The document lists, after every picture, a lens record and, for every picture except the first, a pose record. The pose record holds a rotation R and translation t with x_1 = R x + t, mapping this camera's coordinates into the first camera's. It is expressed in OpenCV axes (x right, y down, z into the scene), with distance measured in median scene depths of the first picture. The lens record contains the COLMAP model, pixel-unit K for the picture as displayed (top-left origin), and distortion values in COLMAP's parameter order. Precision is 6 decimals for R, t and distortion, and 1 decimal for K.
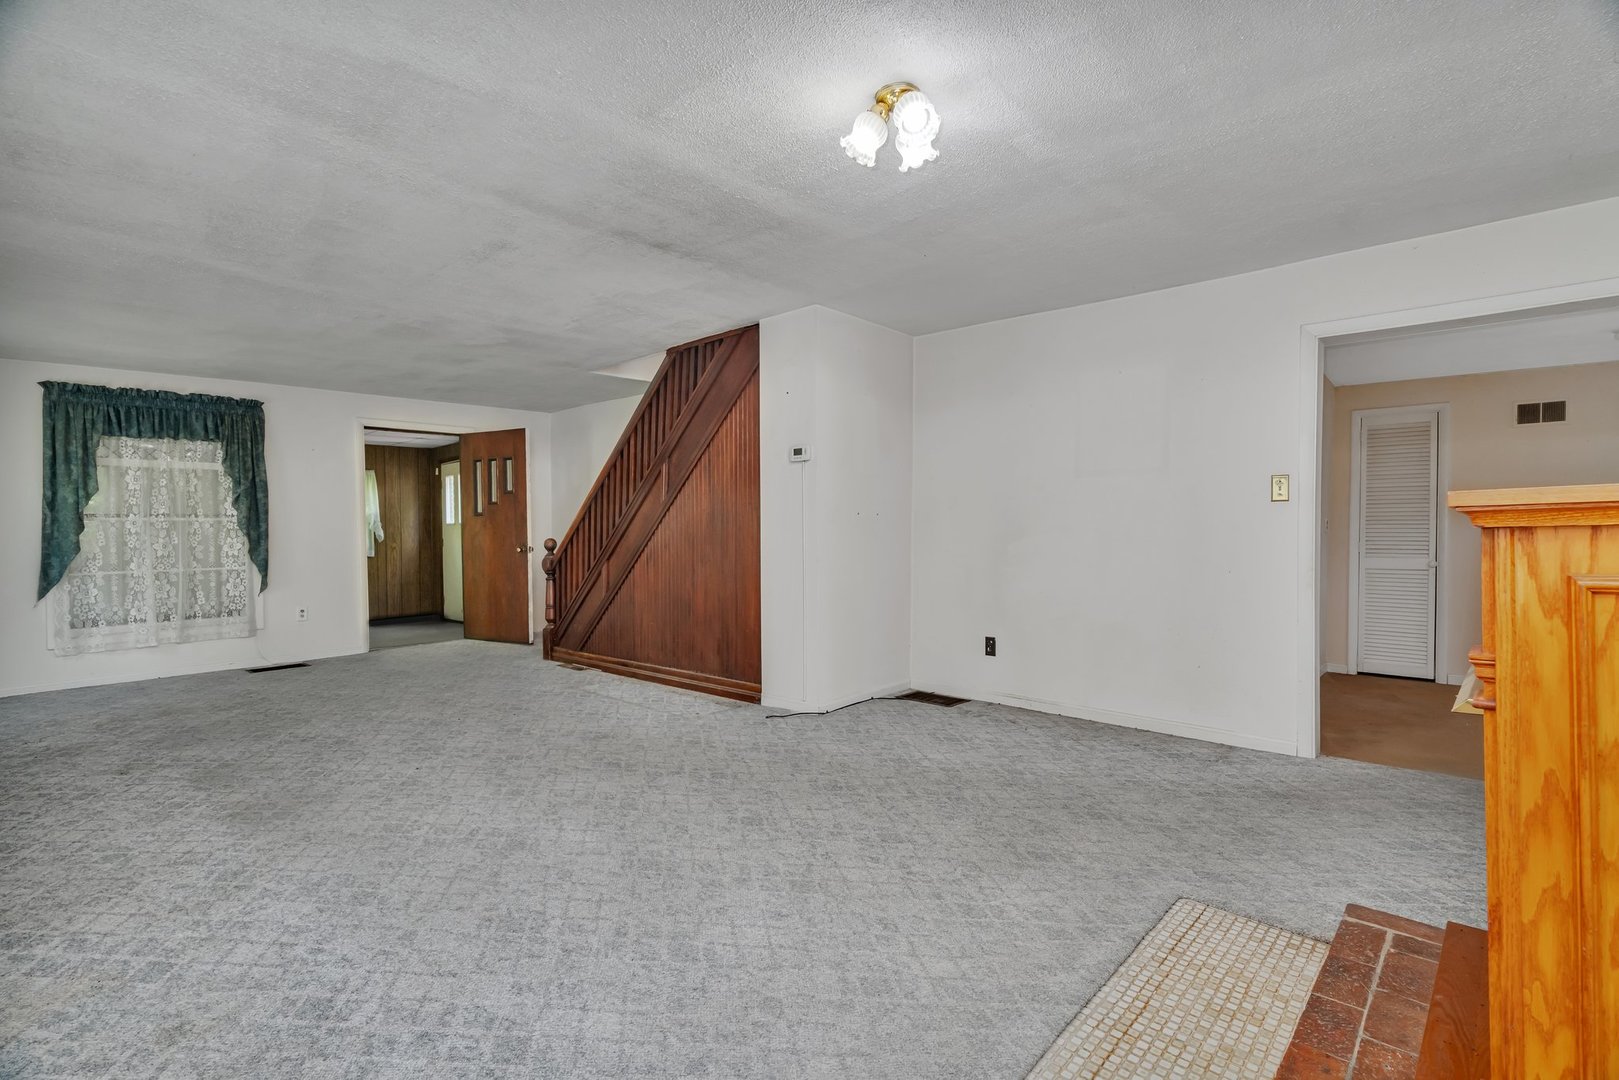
lens RADIAL K [[743.2, 0, 811.9], [0, 743.2, 538.2], [0, 0, 1]] dist [-0.002800, -0.000460]
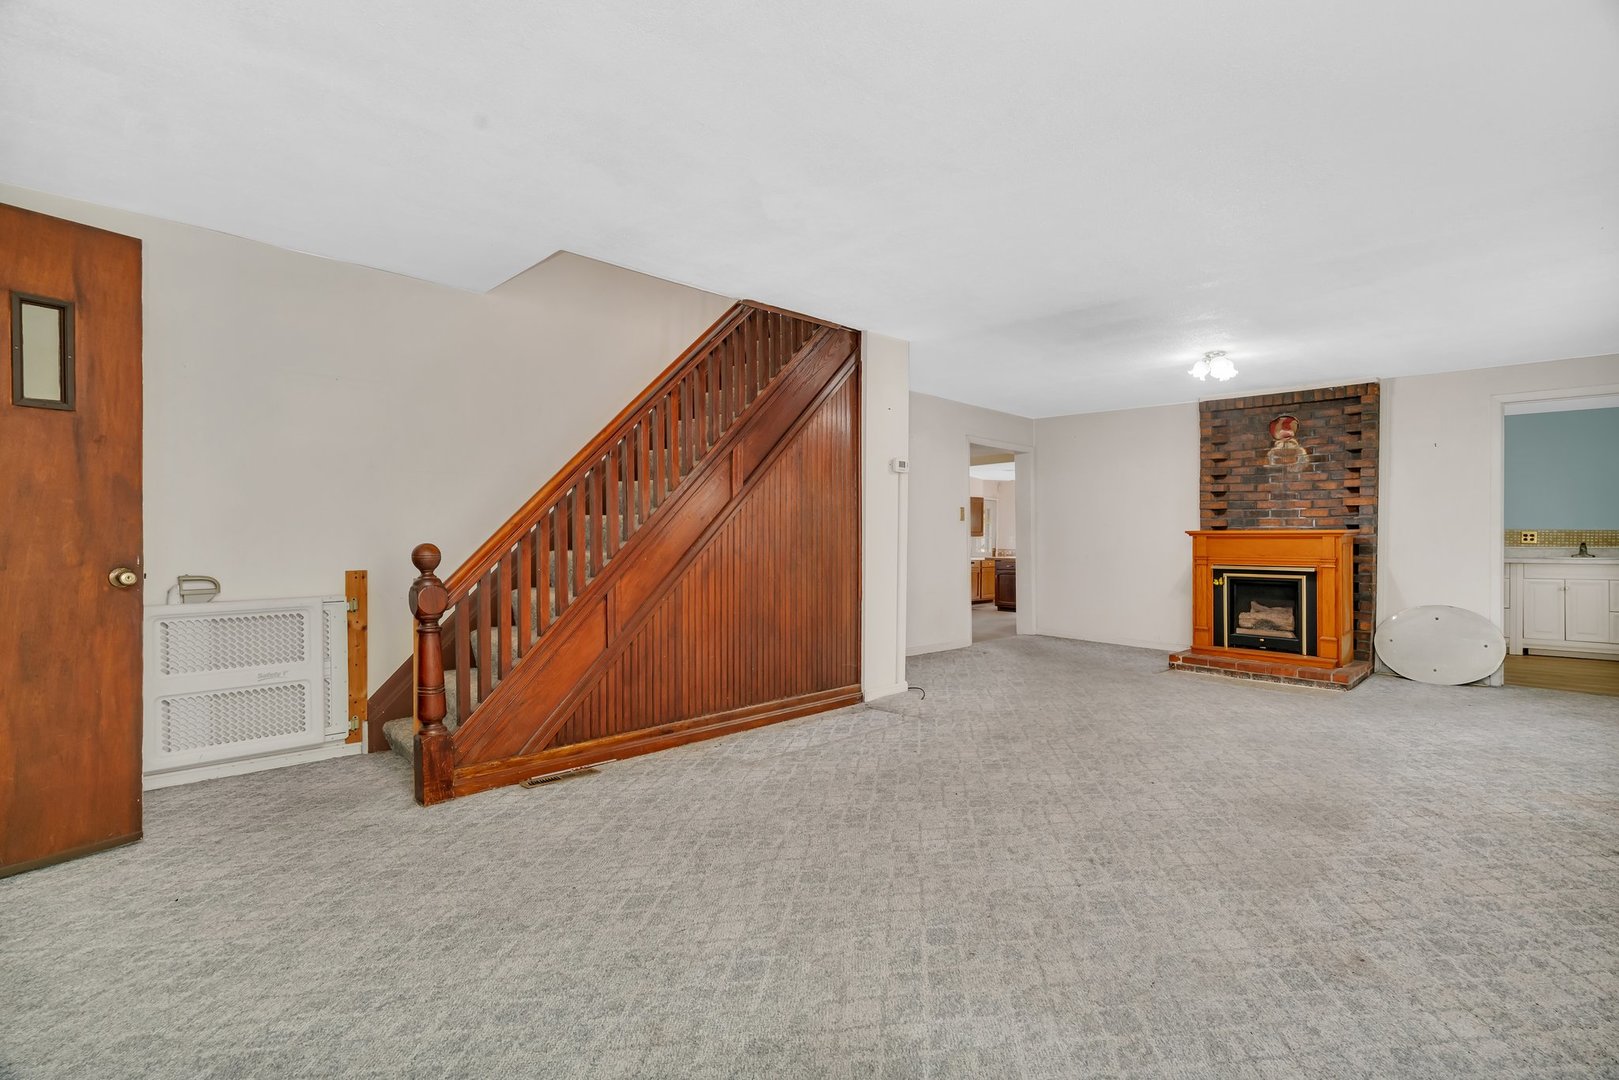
lens RADIAL K [[743.2, 0, 813.6], [0, 743.2, 540.9], [0, 0, 1]] dist [-0.002800, -0.000460]
pose [[0.070279, -0.002387, 0.997524, -1.557615], [0.003837, 0.999990, 0.002123, -0.003097], [-0.997520, 0.003678, 0.070288, 1.408184]]
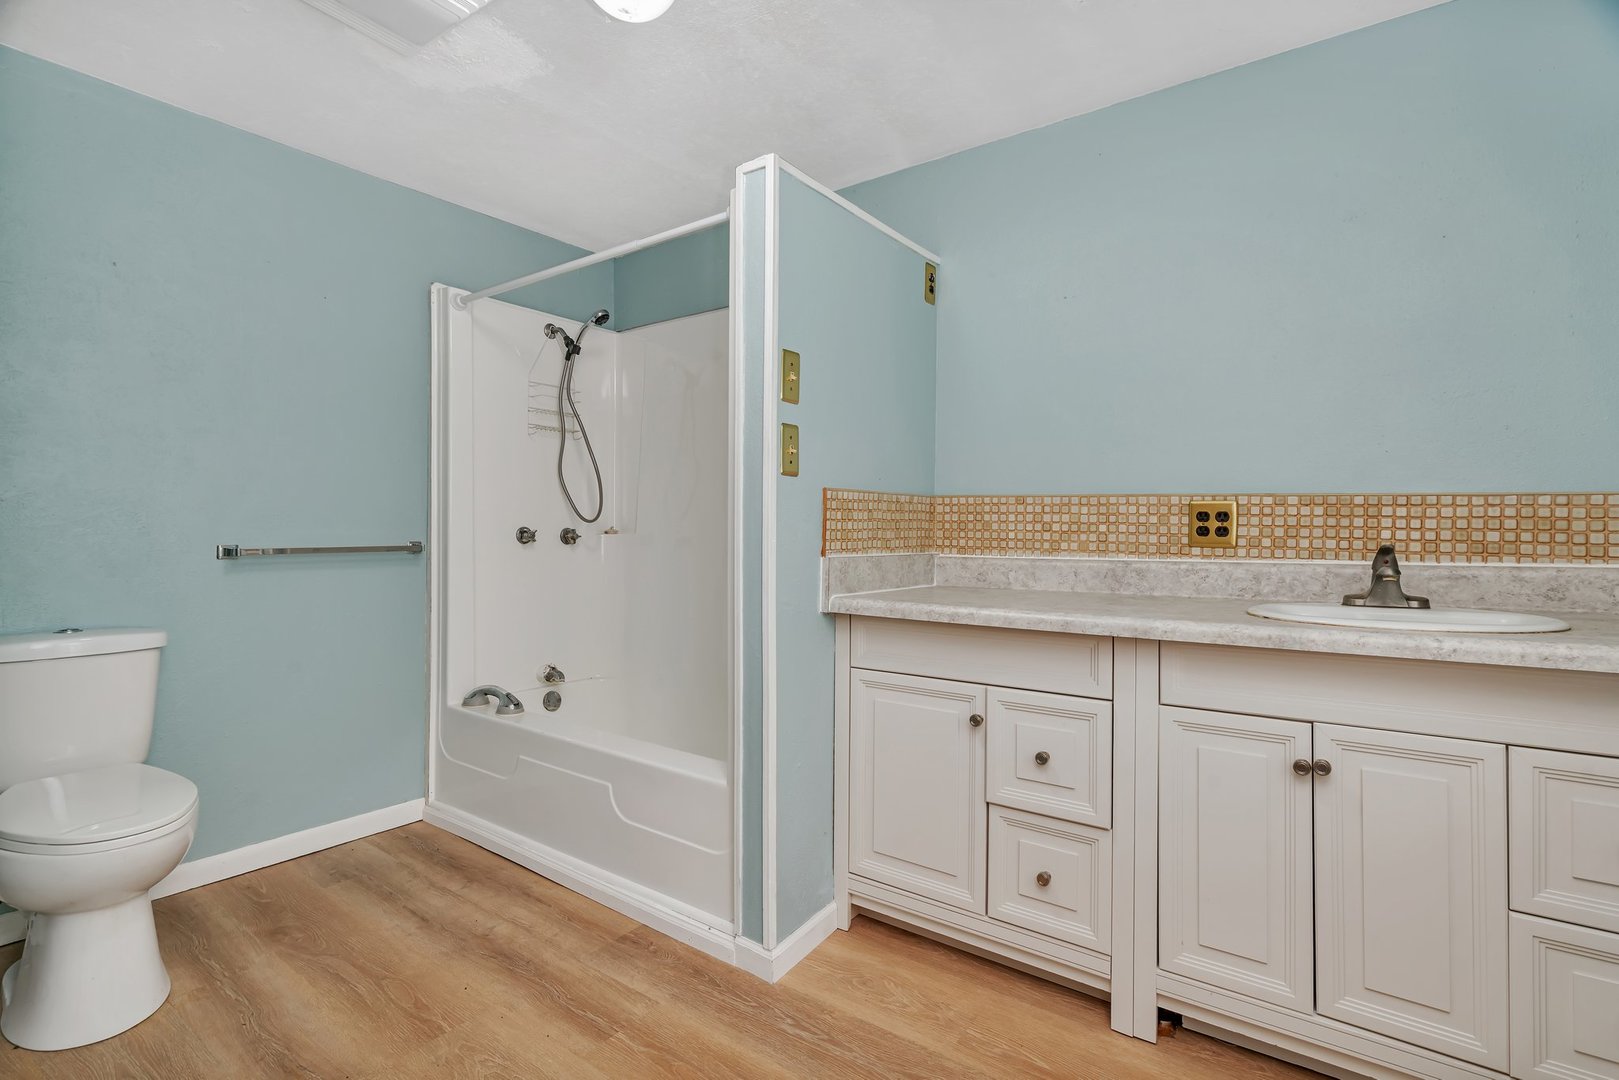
lens RADIAL K [[743.2, 0, 811.2], [0, 743.2, 534.8], [0, 0, 1]] dist [-0.002800, -0.000460]
pose [[-0.086906, -0.000101, 0.996216, -0.755756], [0.001484, 0.999999, 0.000231, 0.001639], [-0.996215, 0.001498, -0.086906, 0.688619]]
